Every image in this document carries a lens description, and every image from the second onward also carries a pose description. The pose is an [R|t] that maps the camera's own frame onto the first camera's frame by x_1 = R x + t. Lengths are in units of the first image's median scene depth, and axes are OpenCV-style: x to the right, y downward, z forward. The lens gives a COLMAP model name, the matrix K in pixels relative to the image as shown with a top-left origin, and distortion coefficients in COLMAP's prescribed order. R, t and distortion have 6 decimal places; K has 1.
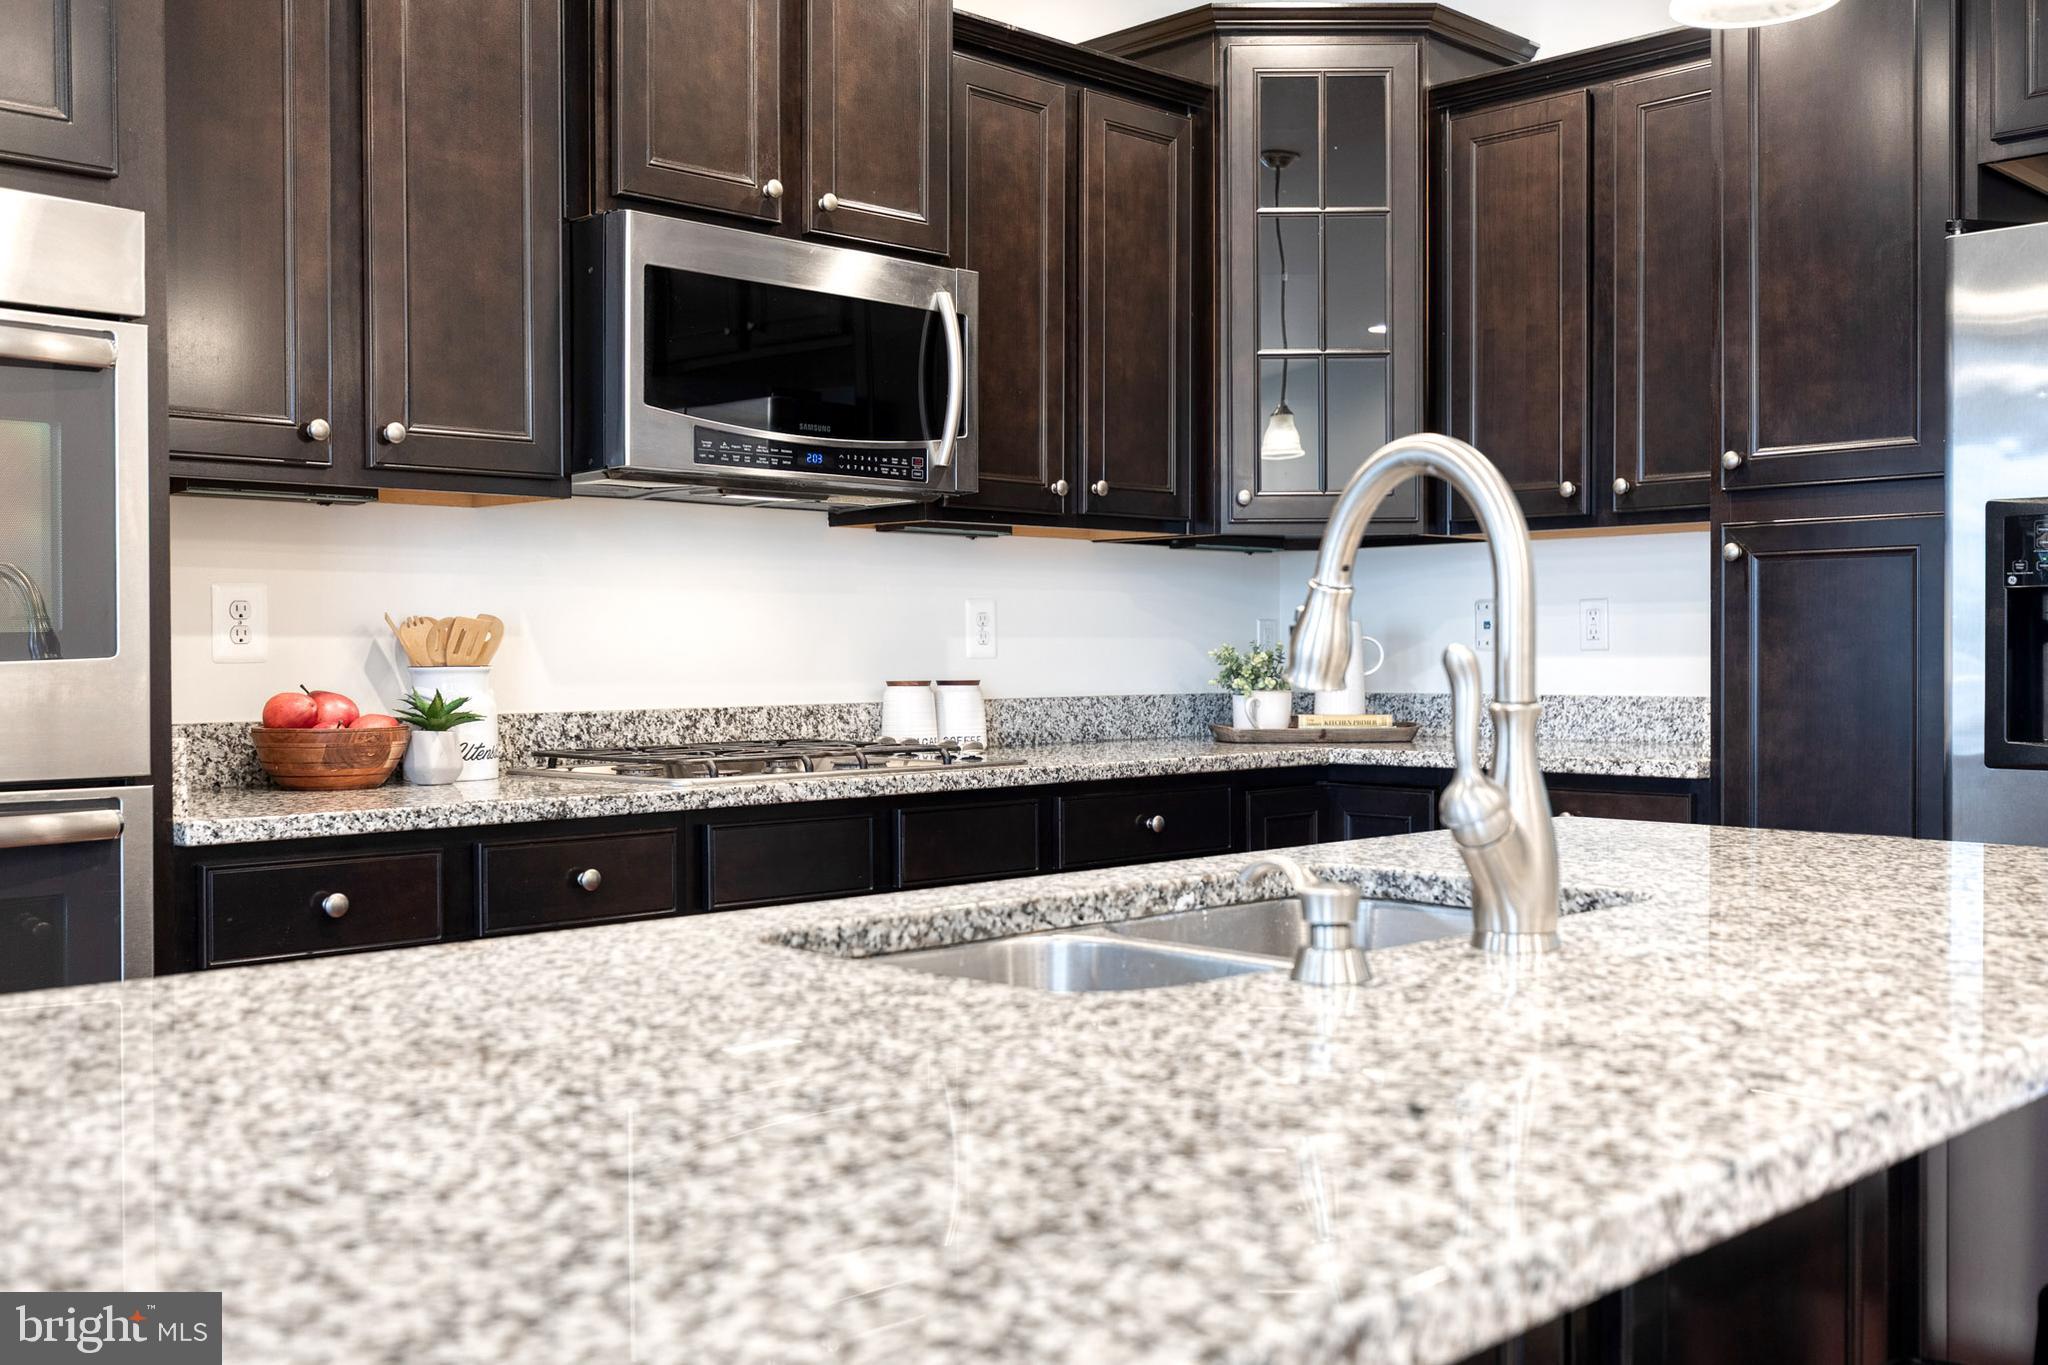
lens RADIAL K [[1983.2, 0, 1035.5], [0, 1983.2, 681.2], [0, 0, 1]] dist [-0.008217, 0.000000]
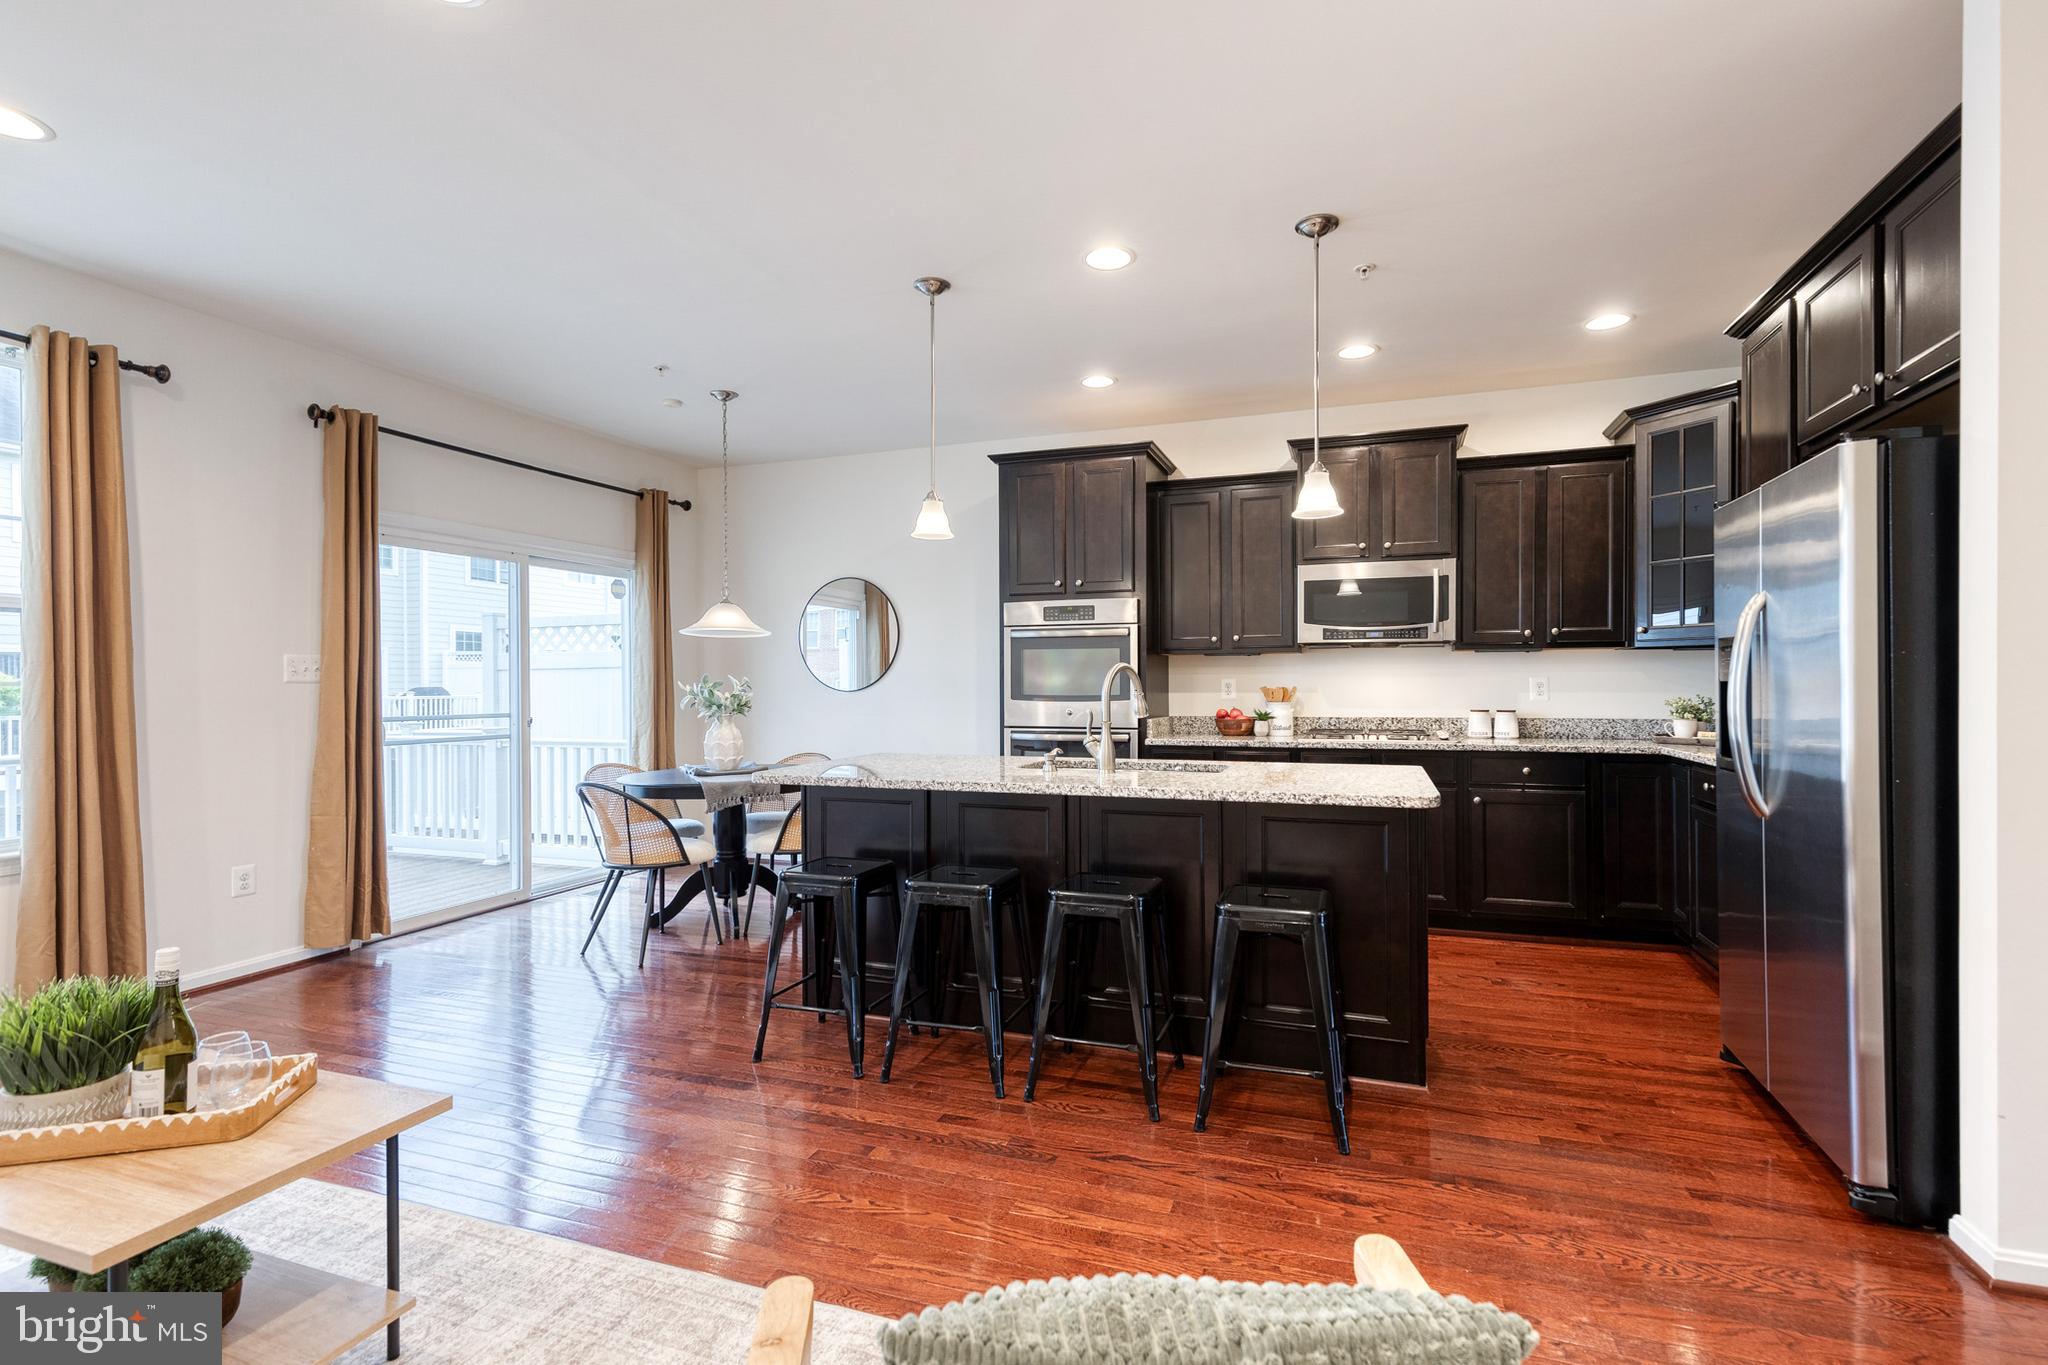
lens RADIAL K [[932.4, 0, 1048.8], [0, 932.4, 684.2], [0, 0, 1]] dist [0.011913, -0.000840]
pose [[0.432436, 0.002368, -0.901661, 0.893368], [-0.011068, 0.999935, -0.002682, -0.027132], [0.901596, 0.011139, 0.432435, -0.042628]]
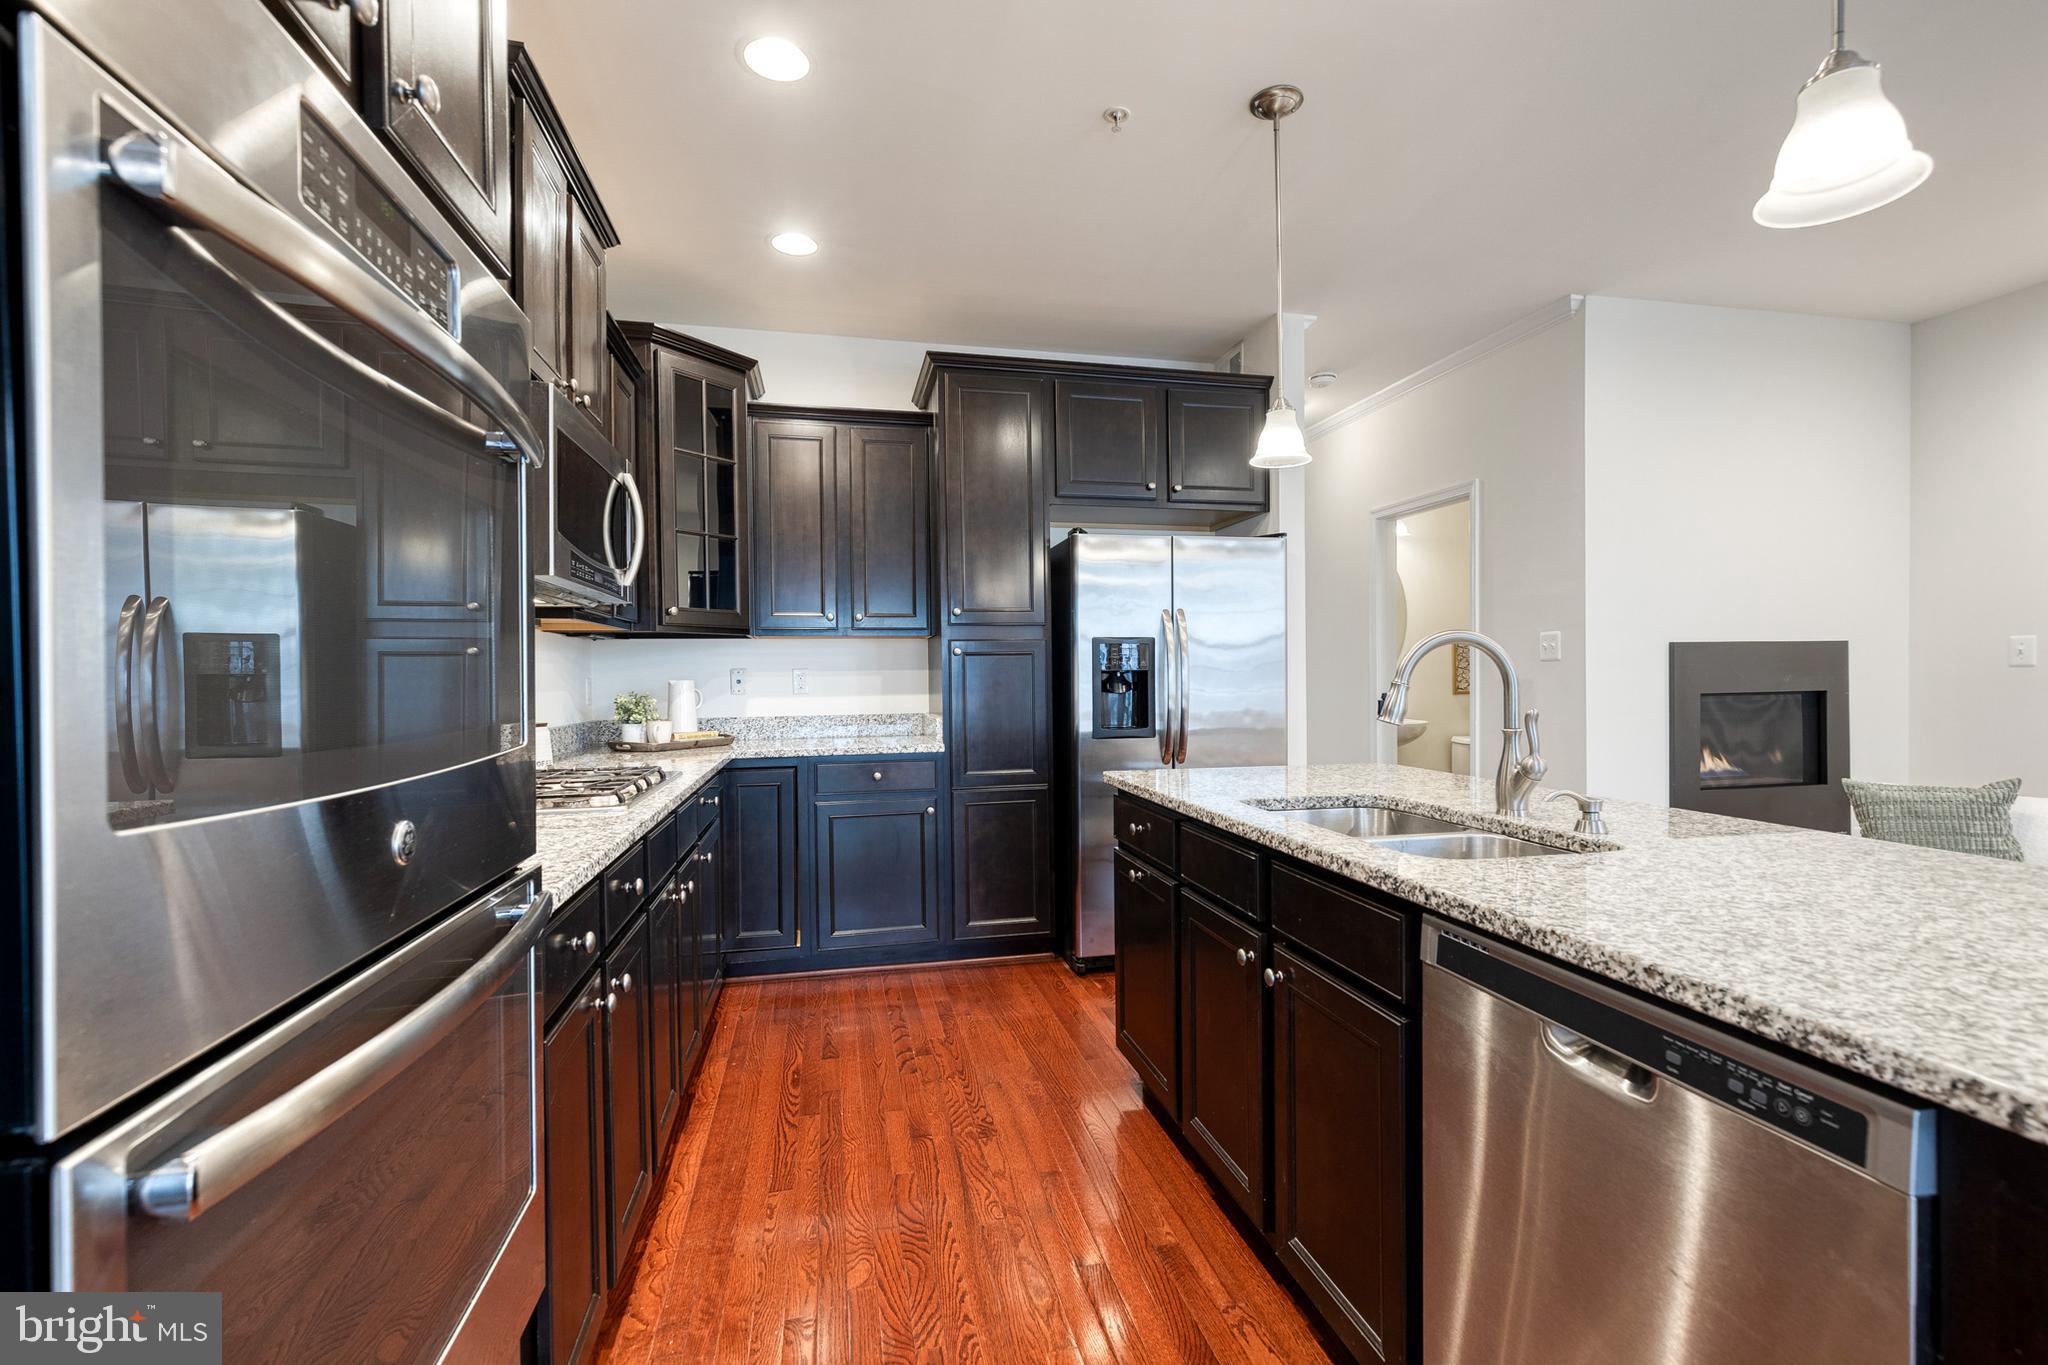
lens RADIAL K [[932.4, 0, 1013.4], [0, 932.4, 681.3], [0, 0, 1]] dist [0.011913, -0.000840]
pose [[0.538751, -0.009003, 0.842417, -0.504563], [0.020655, 0.999783, -0.002525, -0.026274], [-0.842212, 0.018761, 0.538820, 0.355269]]
